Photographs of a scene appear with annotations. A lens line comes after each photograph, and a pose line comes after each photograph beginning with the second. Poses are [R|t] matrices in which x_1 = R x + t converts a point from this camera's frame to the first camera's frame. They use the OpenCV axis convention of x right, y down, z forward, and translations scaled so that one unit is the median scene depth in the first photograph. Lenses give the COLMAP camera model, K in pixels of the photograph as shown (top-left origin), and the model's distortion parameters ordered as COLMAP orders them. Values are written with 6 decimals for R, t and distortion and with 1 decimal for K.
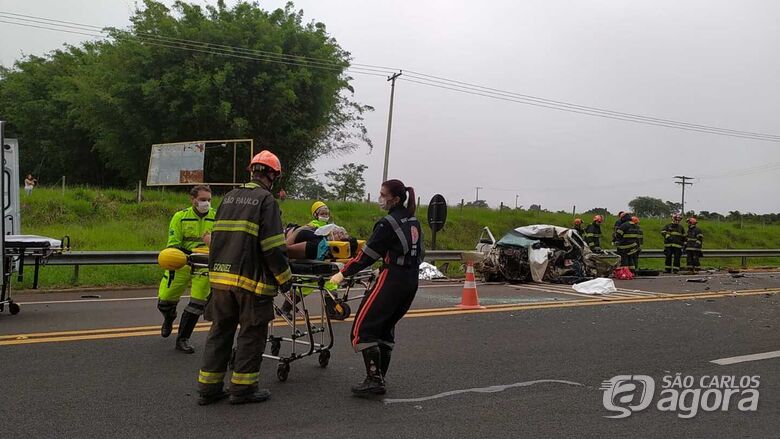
lens RADIAL K [[576.4, 0, 390.0], [0, 576.4, 219.5], [0, 0, 1]] dist [0.039105, -0.005707]
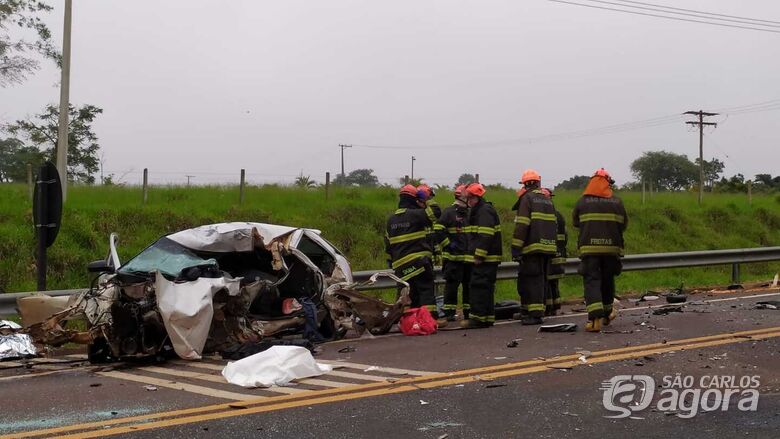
lens RADIAL K [[1135.2, 0, 390.0], [0, 1135.2, 219.5], [0, 0, 1]] dist [0.055517, 0.022201]
pose [[0.984799, -0.046372, 0.167396, 0.195111], [0.045139, 0.998918, 0.011162, 0.002024], [-0.167732, -0.003436, 0.985827, 0.107296]]
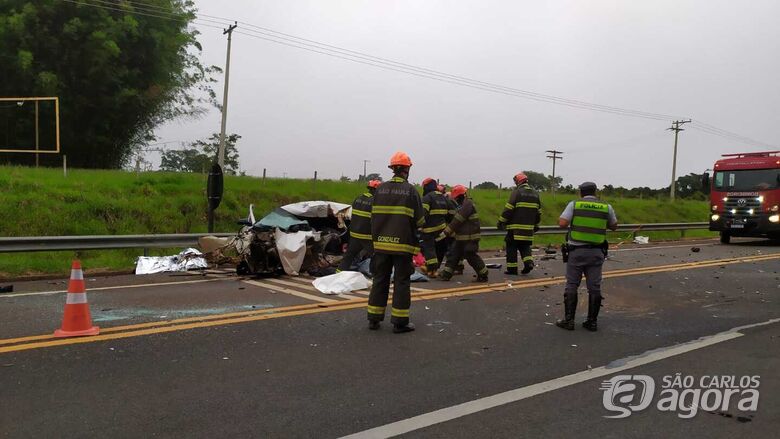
lens RADIAL K [[587.4, 0, 390.0], [0, 587.4, 219.5], [0, 0, 1]] dist [0.044077, -0.004575]
pose [[0.985112, -0.009545, 0.171650, 0.183795], [0.001935, 0.999010, 0.044451, -0.001194], [-0.171904, -0.043458, 0.984155, 0.145719]]
